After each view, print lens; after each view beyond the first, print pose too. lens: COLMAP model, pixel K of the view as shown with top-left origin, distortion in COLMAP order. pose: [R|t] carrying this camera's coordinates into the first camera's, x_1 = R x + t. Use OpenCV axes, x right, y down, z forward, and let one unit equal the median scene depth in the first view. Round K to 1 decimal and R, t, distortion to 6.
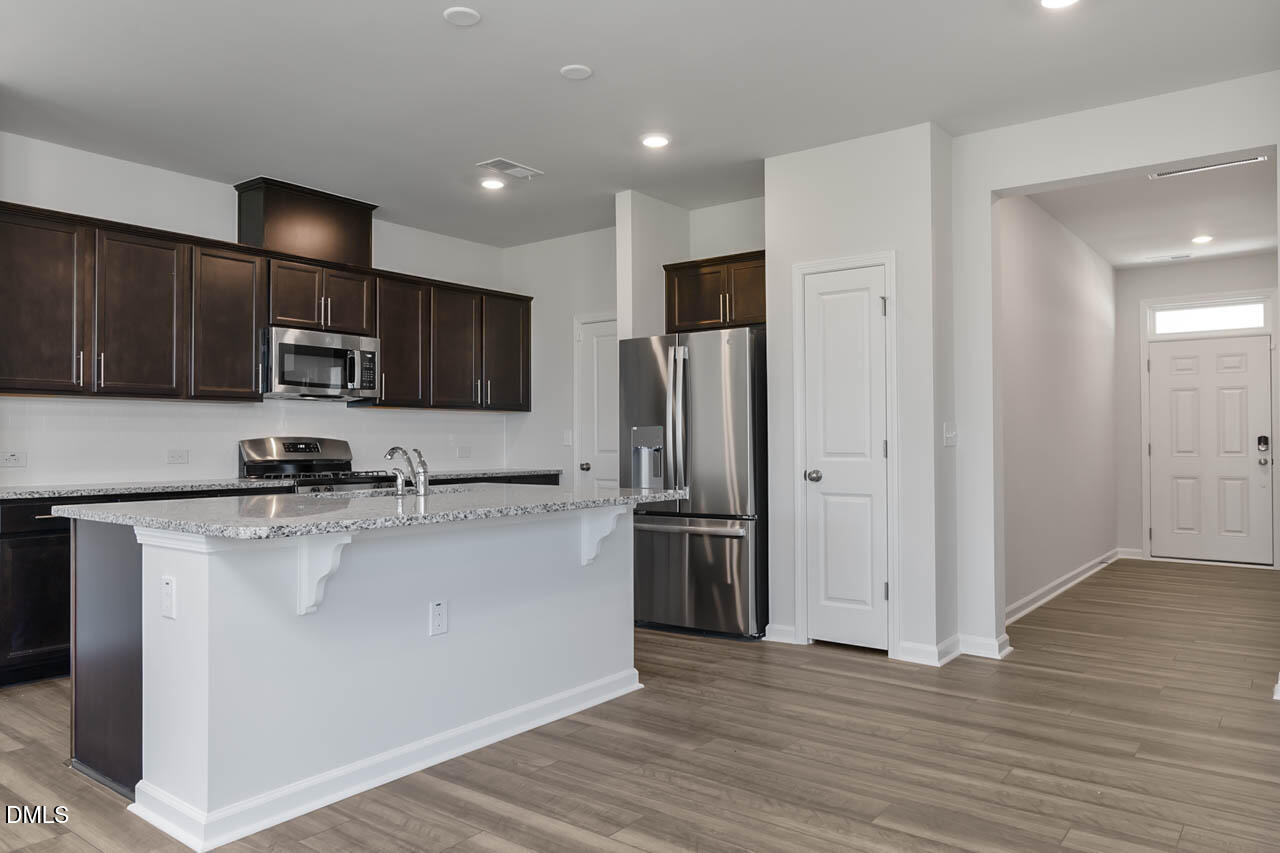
lens RADIAL K [[880.7, 0, 641.7], [0, 880.7, 429.1], [0, 0, 1]] dist [0.005044, 0.000366]
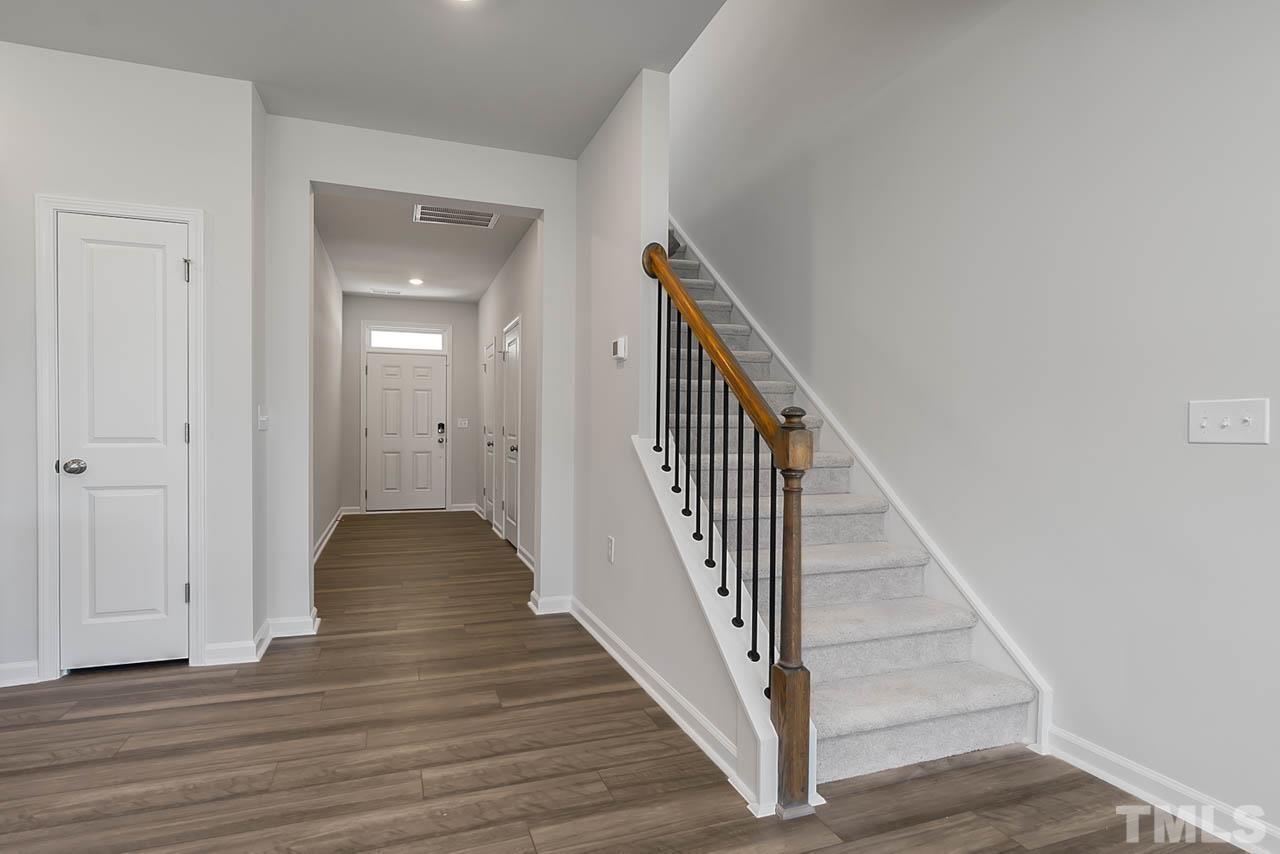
lens RADIAL K [[614.0, 0, 636.9], [0, 614.0, 430.5], [0, 0, 1]] dist [-0.002001, 0.000410]
pose [[0.524155, 0.001750, 0.851621, -0.010268], [-0.020065, 0.999746, 0.010295, 0.004232], [-0.851387, -0.022484, 0.524056, 0.260589]]
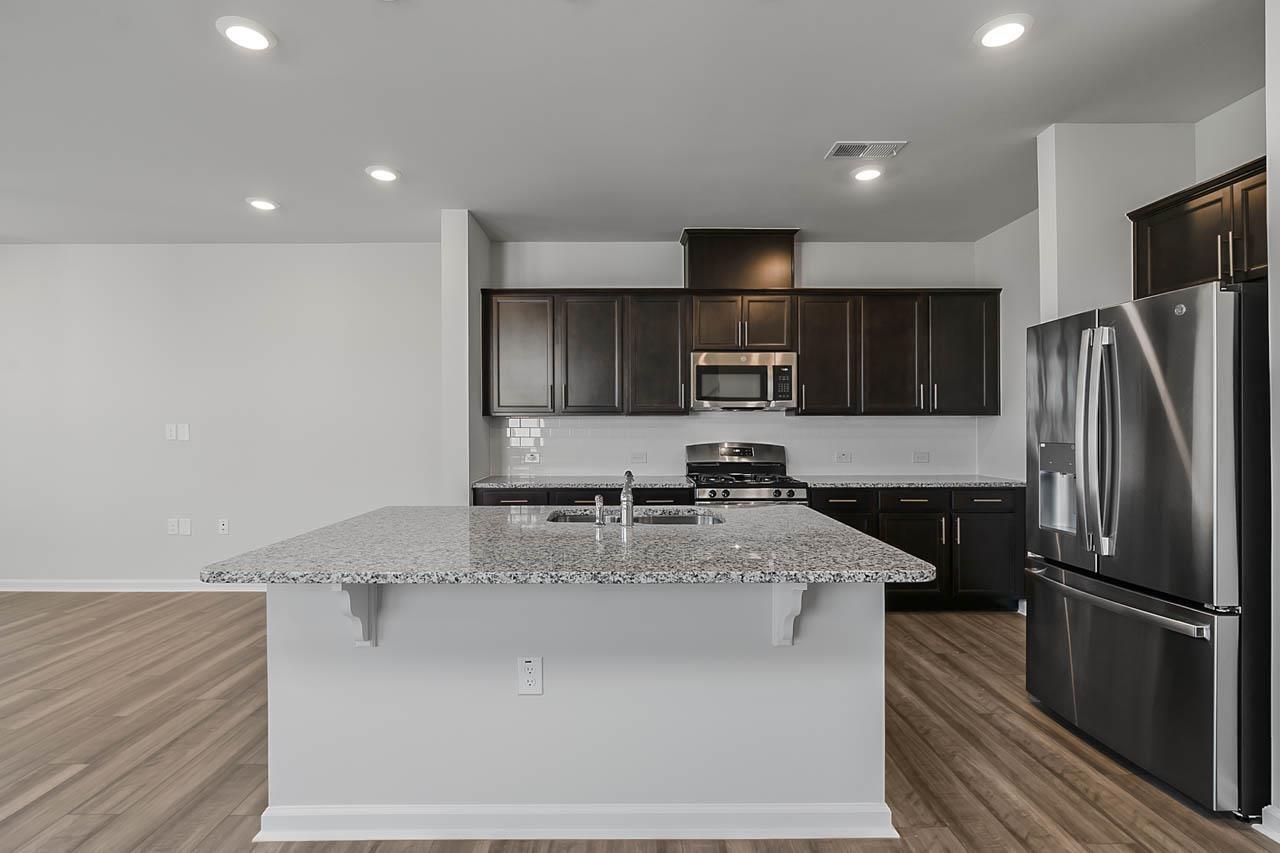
lens RADIAL K [[614.0, 0, 636.9], [0, 614.0, 430.0], [0, 0, 1]] dist [-0.002001, 0.000410]
pose [[0.611223, 0.010872, -0.791383, 0.200511], [0.008577, 0.999756, 0.020359, -0.028849], [0.791412, -0.019231, 0.610981, 0.438228]]
